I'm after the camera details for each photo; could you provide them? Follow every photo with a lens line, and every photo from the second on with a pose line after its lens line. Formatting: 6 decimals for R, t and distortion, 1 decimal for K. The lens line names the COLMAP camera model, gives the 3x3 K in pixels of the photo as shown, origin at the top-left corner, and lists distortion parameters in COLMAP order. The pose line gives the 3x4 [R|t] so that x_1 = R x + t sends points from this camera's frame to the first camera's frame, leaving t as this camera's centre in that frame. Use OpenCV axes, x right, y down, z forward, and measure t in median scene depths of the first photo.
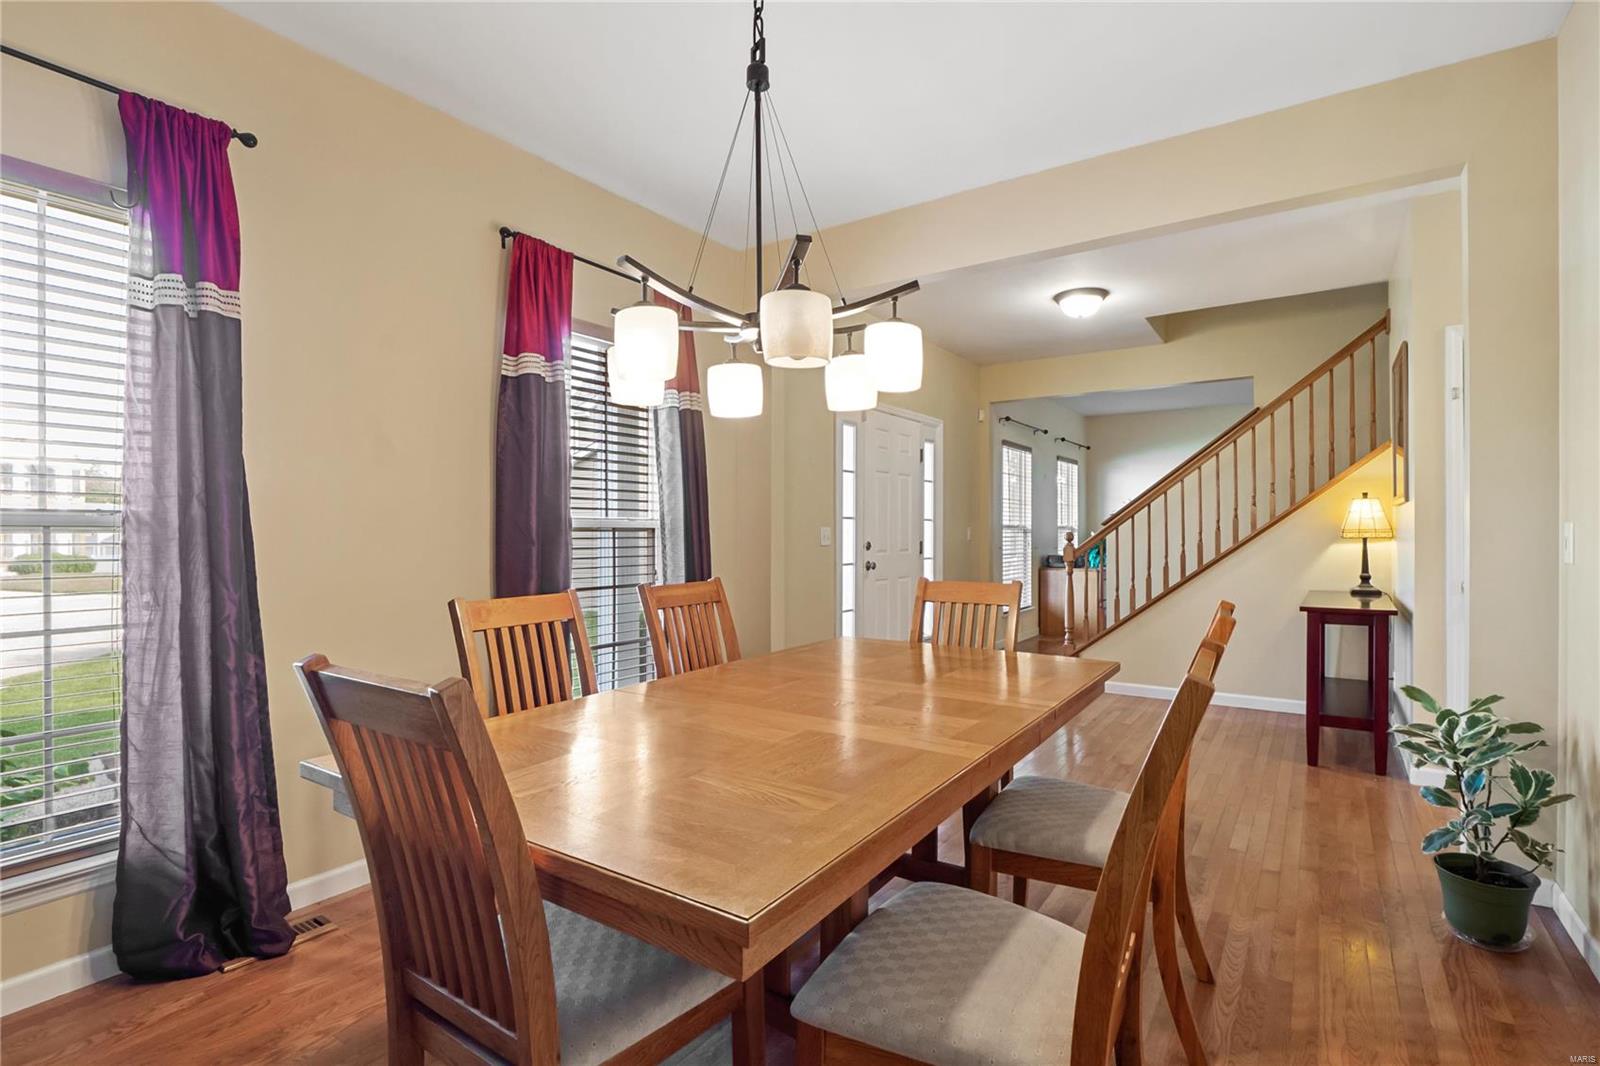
lens RADIAL K [[761.6, 0, 795.0], [0, 761.6, 535.0], [0, 0, 1]] dist [-0.005218, -0.000406]
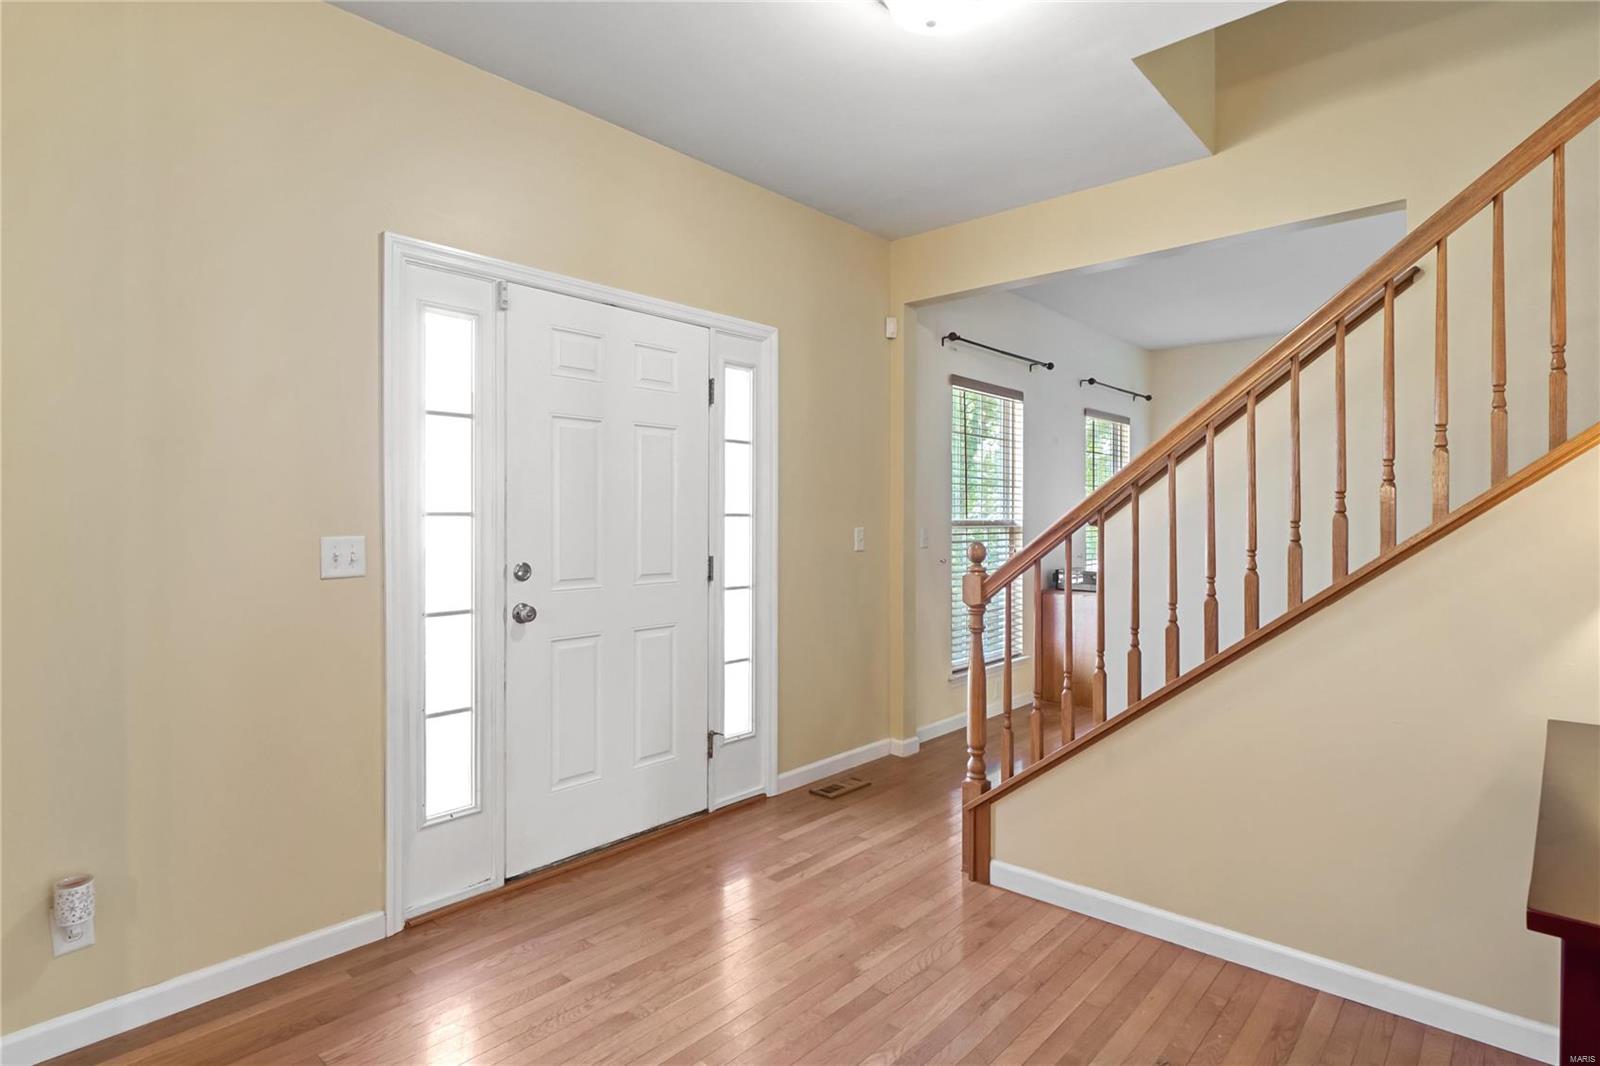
lens RADIAL K [[810.6, 0, 805.5], [0, 810.6, 526.9], [0, 0, 1]] dist [-0.004151, -0.003242]
pose [[0.991355, 0.001916, -0.131191, 0.321449], [-0.001225, 0.999985, 0.005350, -0.016118], [0.131199, -0.005143, 0.991343, 0.489772]]
